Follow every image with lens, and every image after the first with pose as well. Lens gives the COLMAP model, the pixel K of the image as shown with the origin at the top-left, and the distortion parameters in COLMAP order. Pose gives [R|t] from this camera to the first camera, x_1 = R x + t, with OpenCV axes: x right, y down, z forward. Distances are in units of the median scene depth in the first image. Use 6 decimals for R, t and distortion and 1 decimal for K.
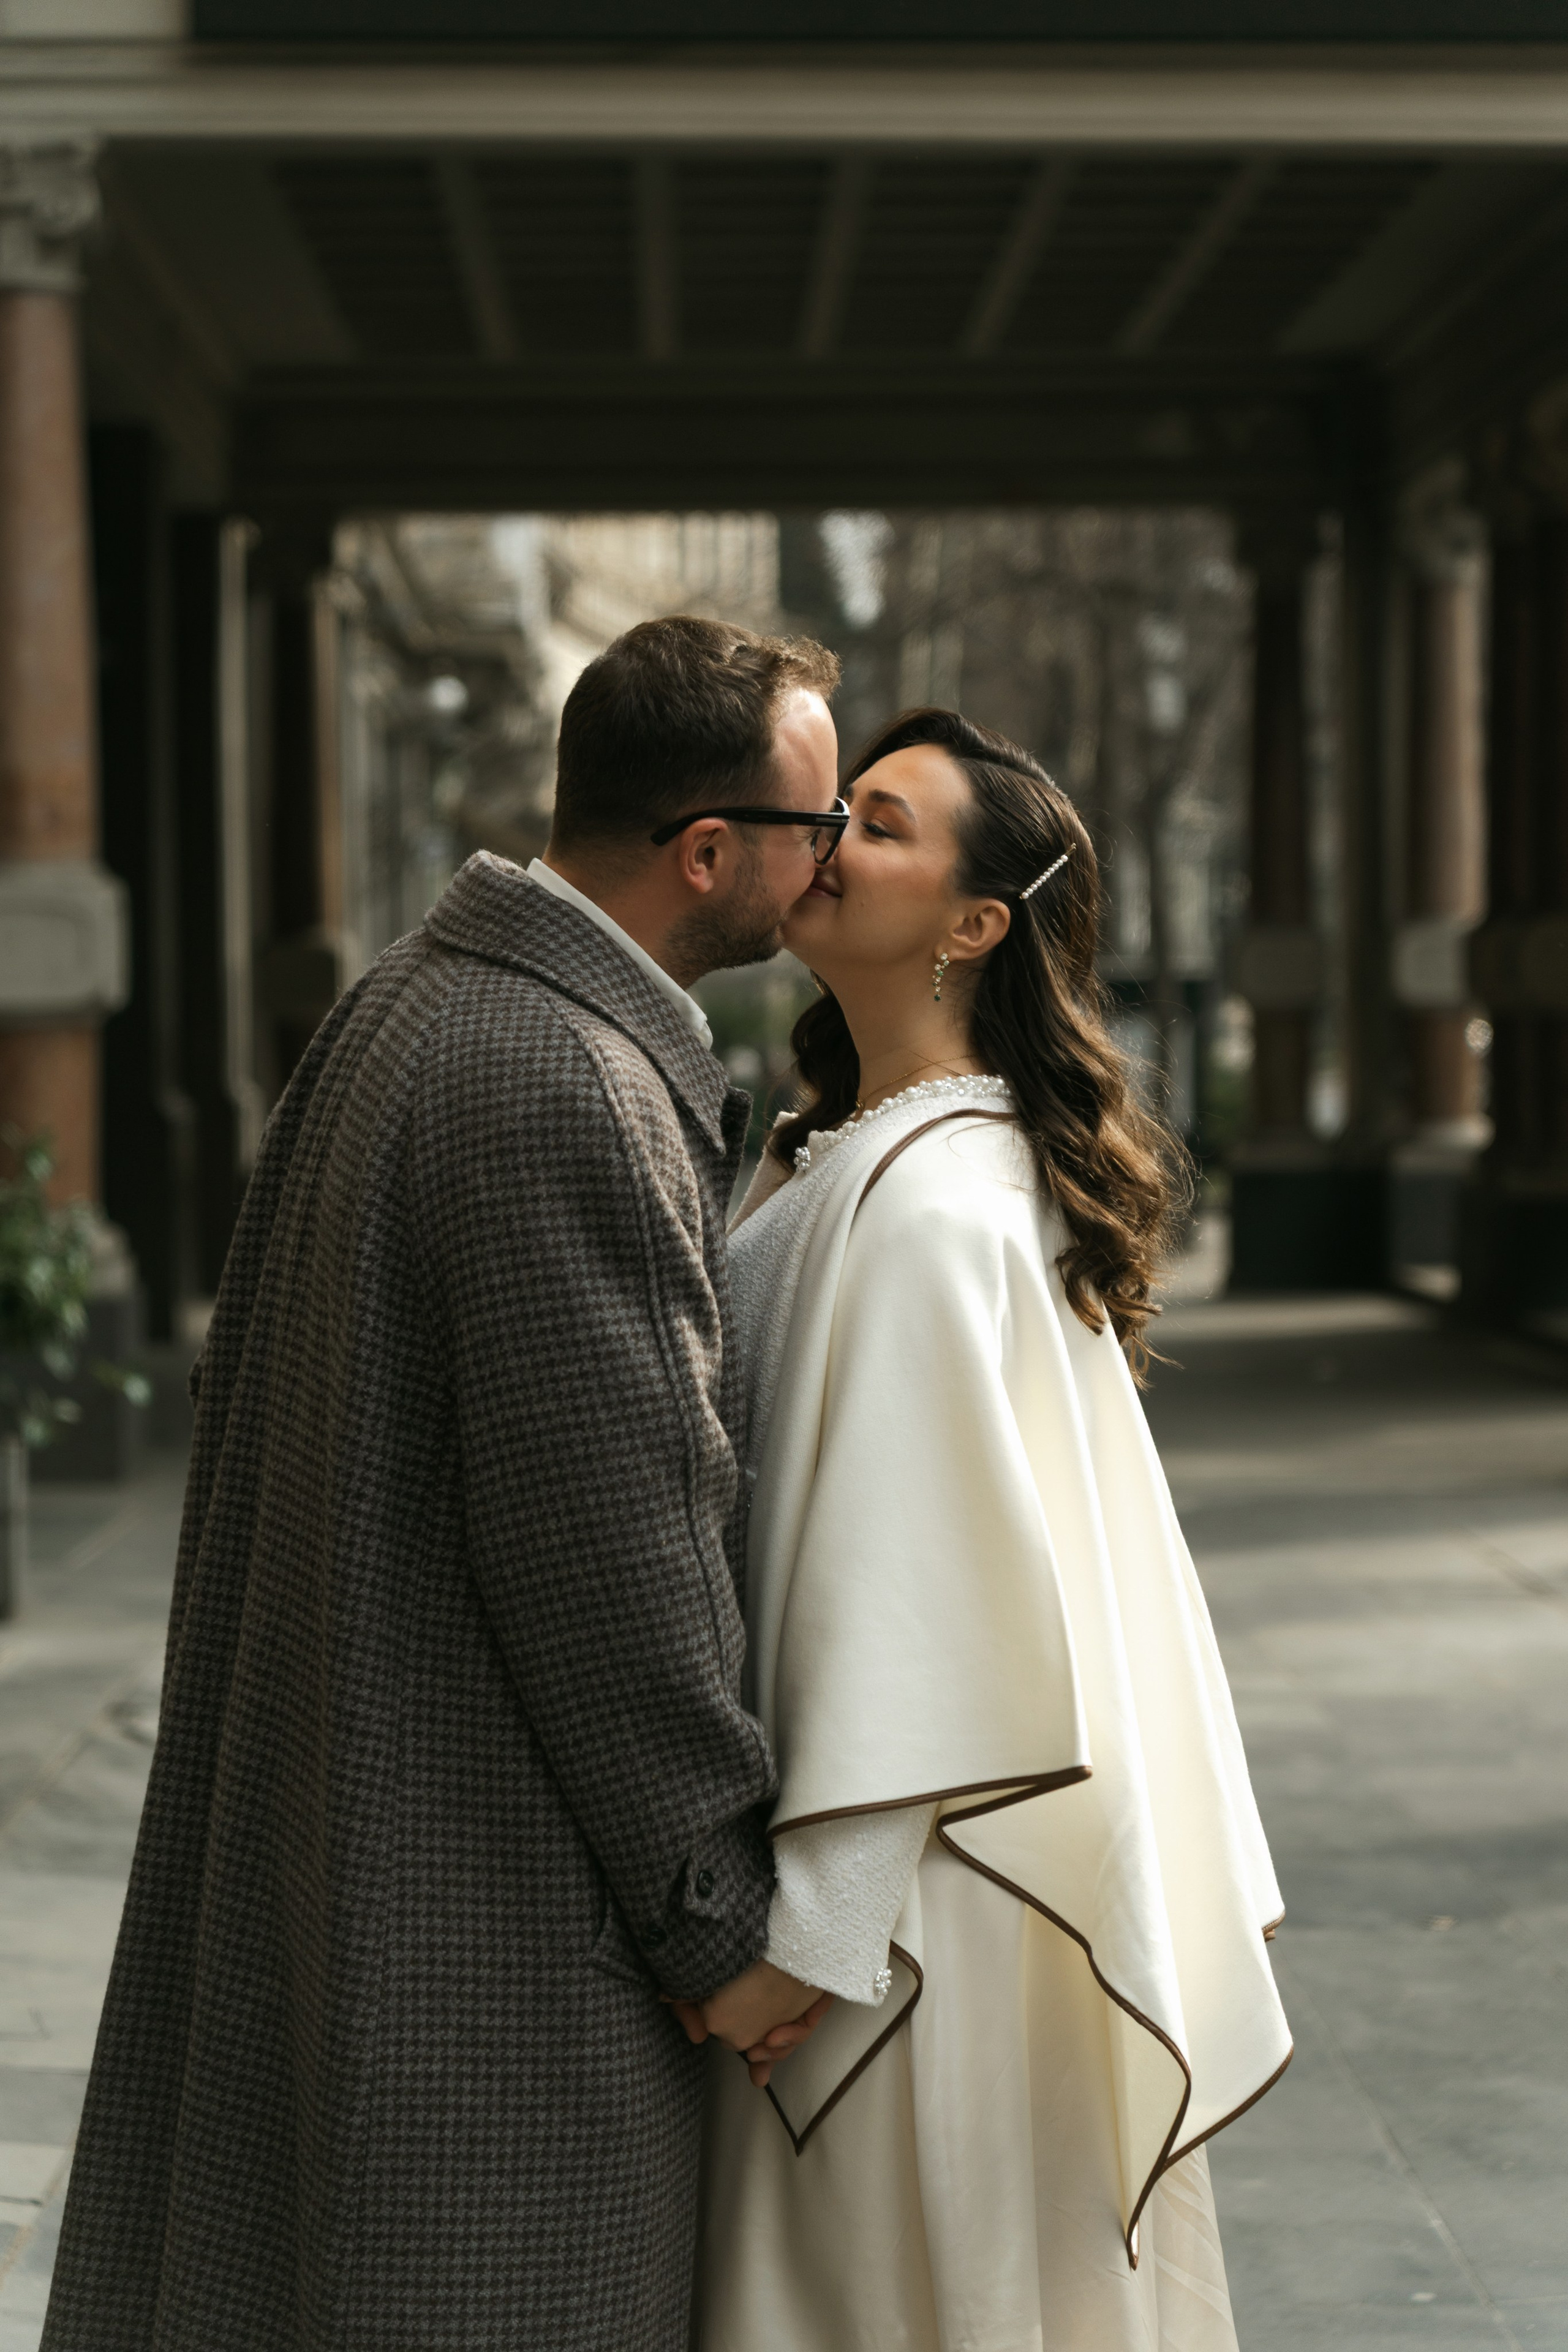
lens RADIAL K [[4270.3, 0, 784.0], [0, 4270.3, 1176.0], [0, 0, 1]] dist [-0.010525, 0.035080]
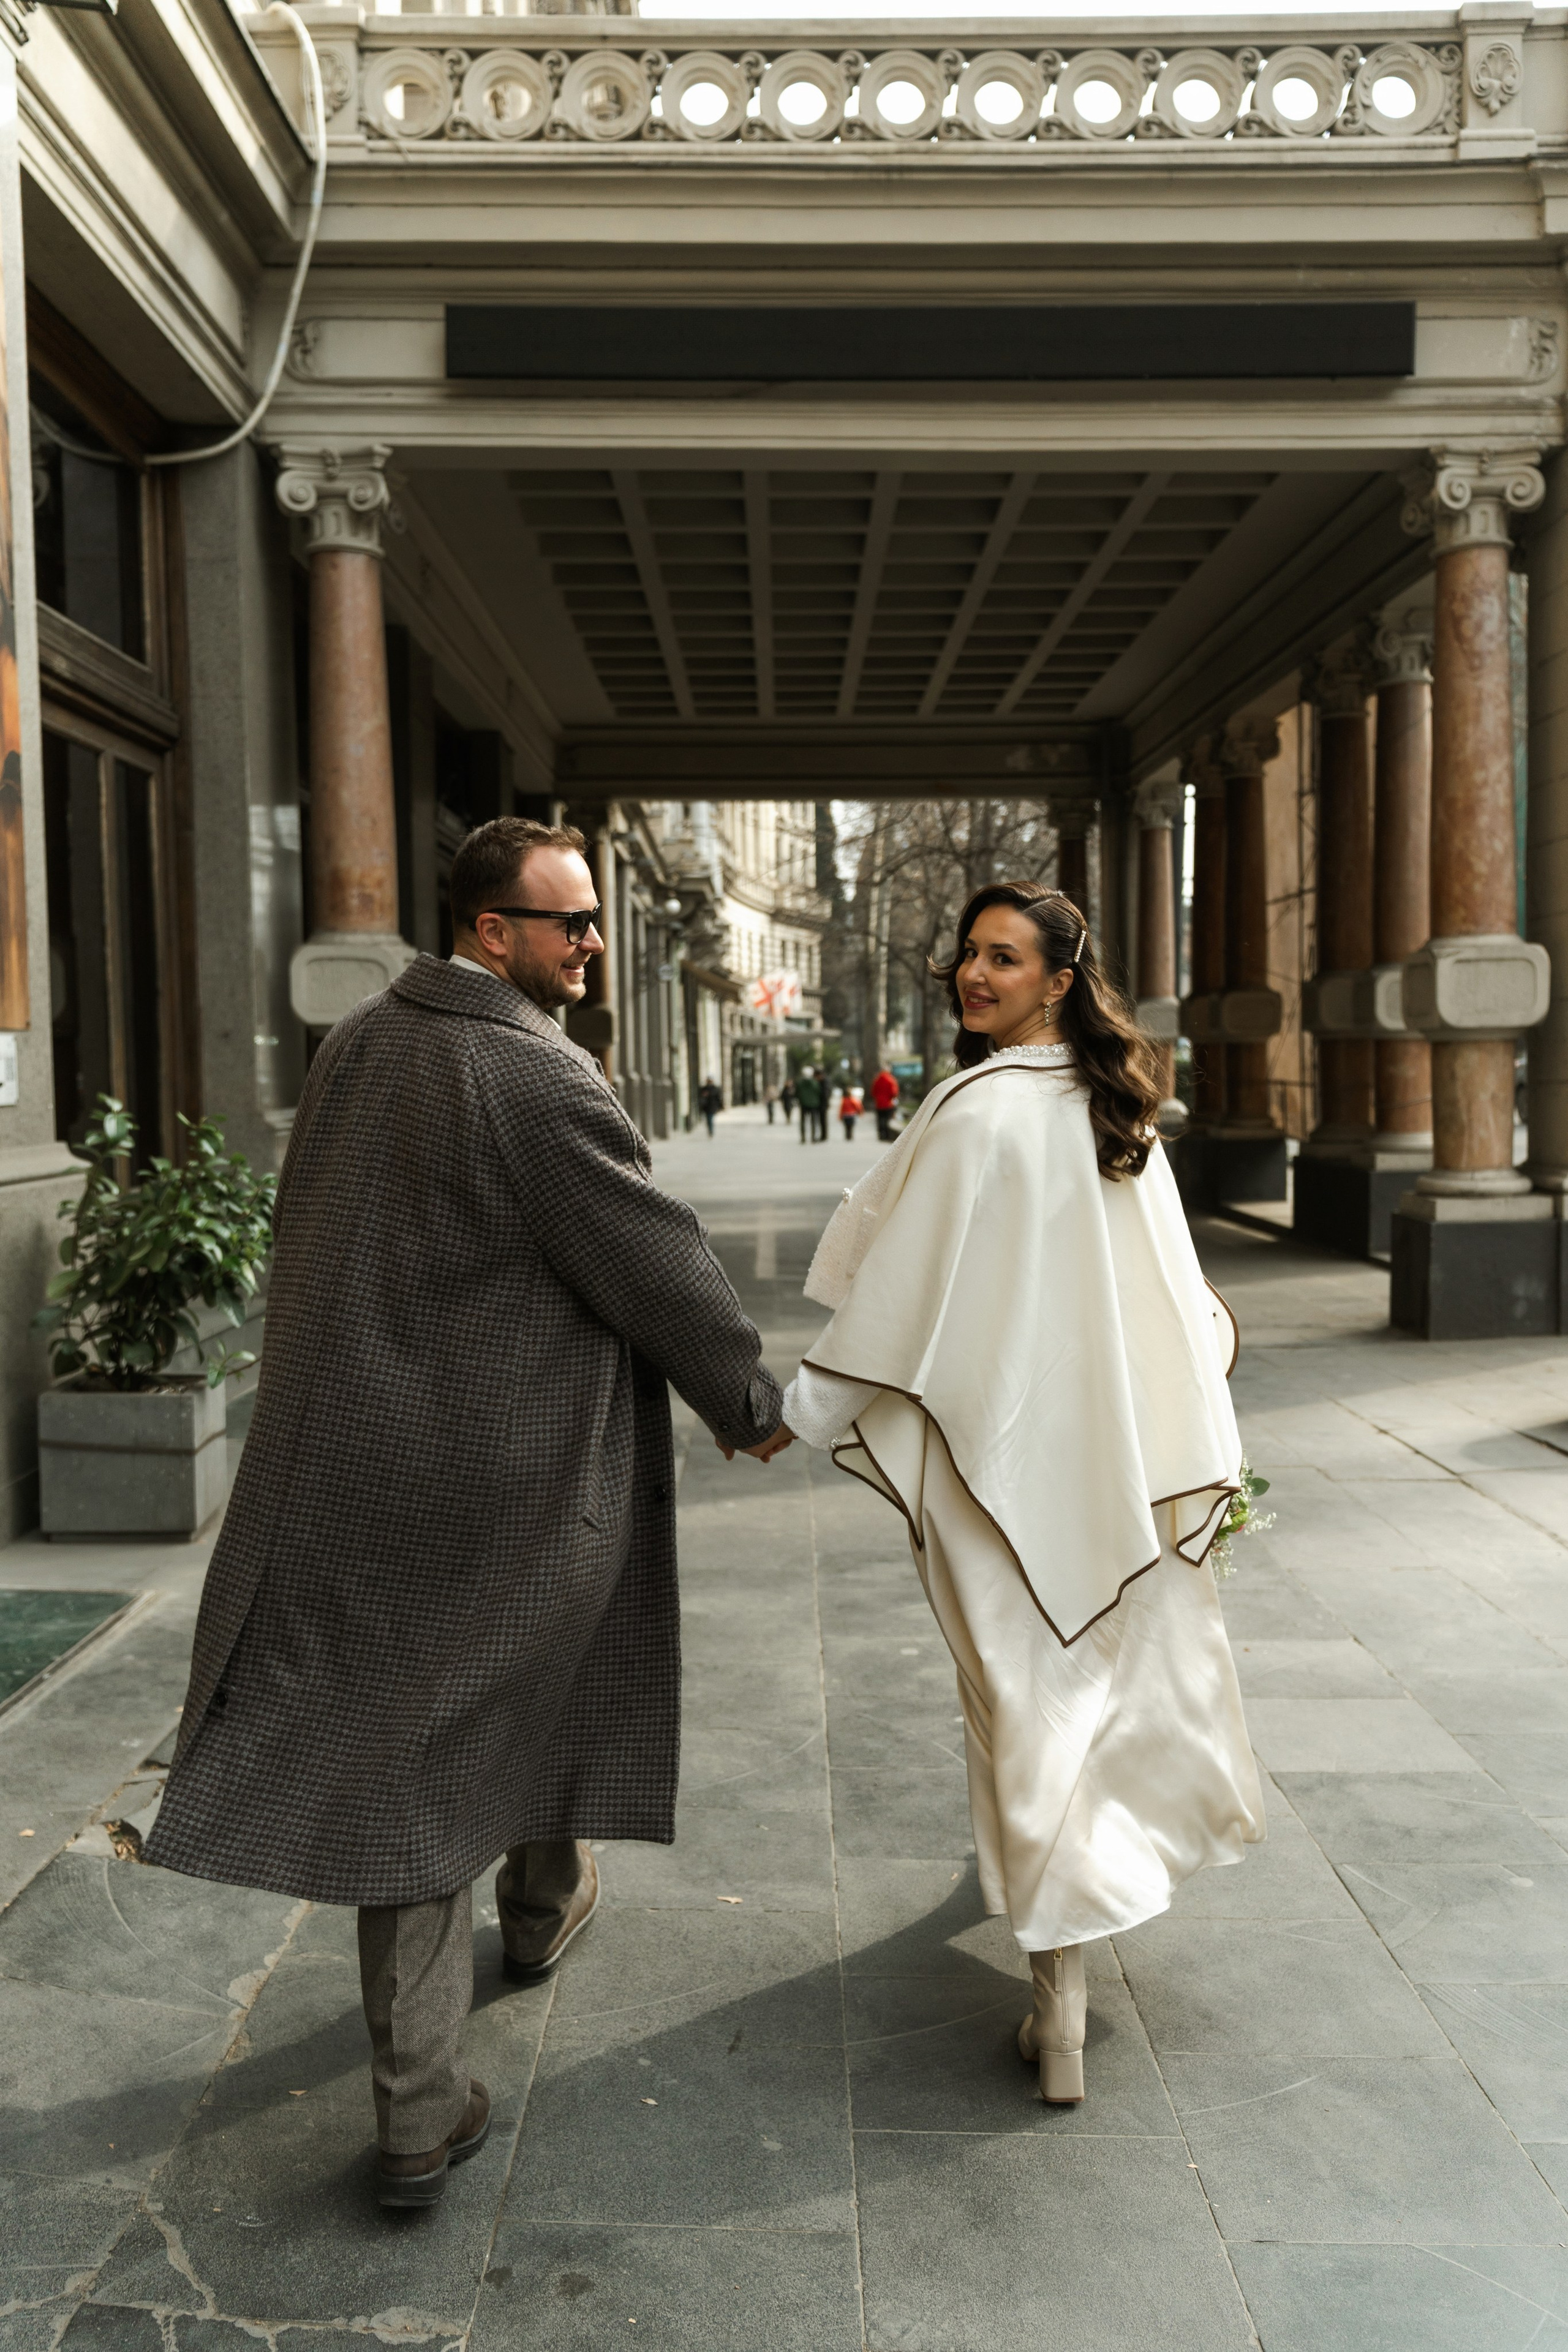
lens RADIAL K [[4270.3, 0, 784.0], [0, 4270.3, 1176.0], [0, 0, 1]] dist [-0.010525, 0.035080]
pose [[0.999738, -0.002298, -0.022771, 0.022315], [0.002393, 0.999989, 0.004149, 0.015247], [0.022761, -0.004202, 0.999732, -0.963253]]
